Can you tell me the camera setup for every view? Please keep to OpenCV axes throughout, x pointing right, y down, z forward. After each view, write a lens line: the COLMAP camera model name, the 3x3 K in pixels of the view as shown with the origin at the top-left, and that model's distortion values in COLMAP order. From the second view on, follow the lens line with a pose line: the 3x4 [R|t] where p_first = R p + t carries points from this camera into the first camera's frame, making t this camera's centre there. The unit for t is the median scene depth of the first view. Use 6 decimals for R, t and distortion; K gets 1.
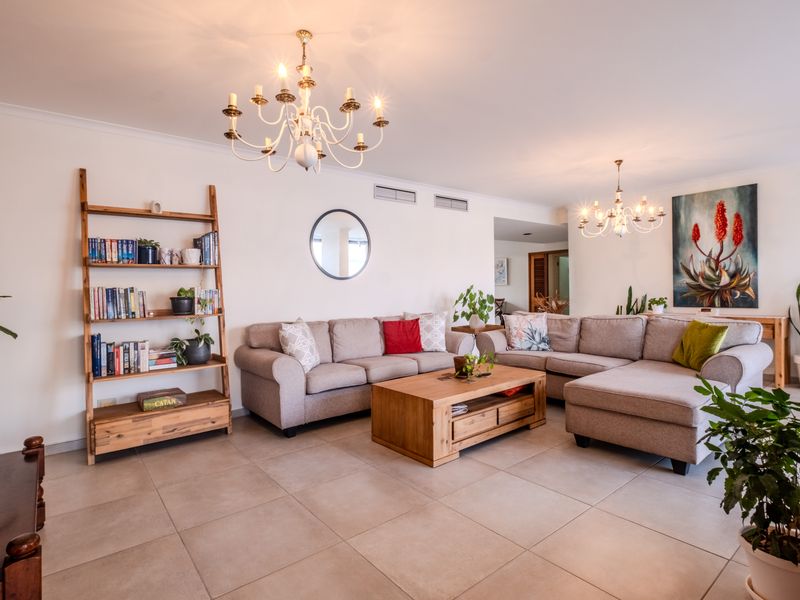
lens RADIAL K [[421.0, 0, 403.6], [0, 421.0, 302.4], [0, 0, 1]] dist [0.001128, 0.000143]
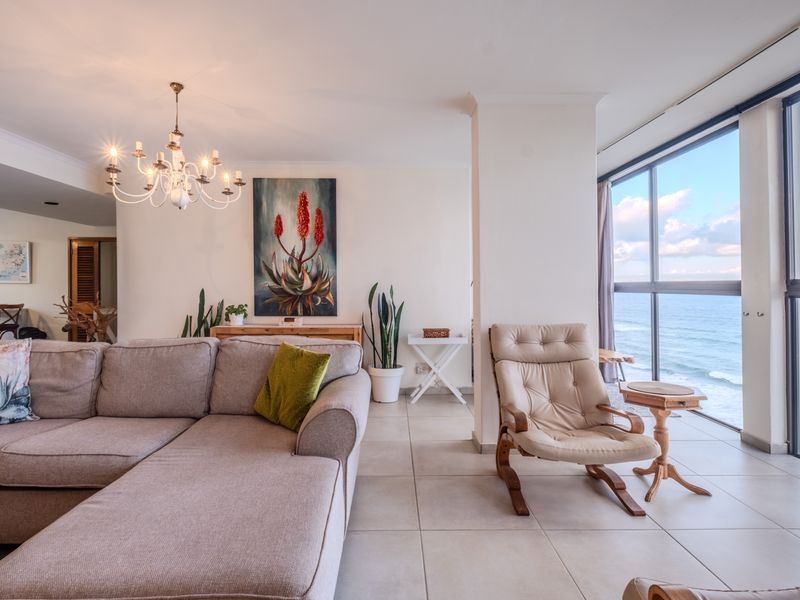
lens RADIAL K [[436.0, 0, 390.0], [0, 436.0, 287.5], [0, 0, 1]] dist [-0.000163, 0.000047]
pose [[0.642238, 0.020059, 0.766243, 0.191002], [0.009567, 0.999370, -0.034181, -0.013780], [-0.766445, 0.029283, 0.641642, 0.302353]]
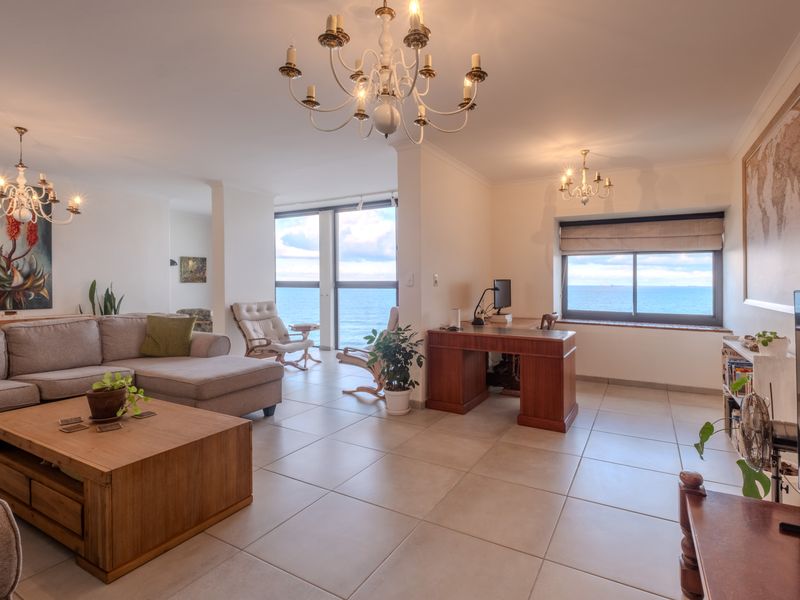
lens RADIAL K [[390.1, 0, 413.5], [0, 390.1, 307.8], [0, 0, 1]] dist [-0.003872, -0.001872]
pose [[-0.334342, -0.038637, 0.941660, -0.365550], [0.031412, 0.998147, 0.052108, -0.009487], [-0.941928, 0.047001, -0.332509, 0.464105]]
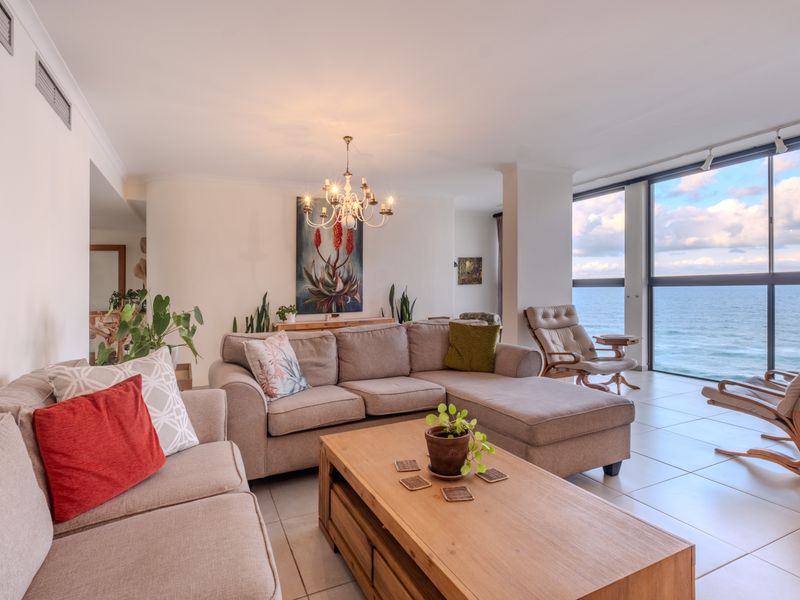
lens RADIAL K [[421.0, 0, 403.6], [0, 421.0, 302.4], [0, 0, 1]] dist [0.001128, 0.000143]
pose [[0.281408, -0.022675, 0.959320, -0.206786], [0.047649, 0.998818, 0.009632, -0.015623], [-0.958404, 0.043000, 0.282156, 0.563745]]
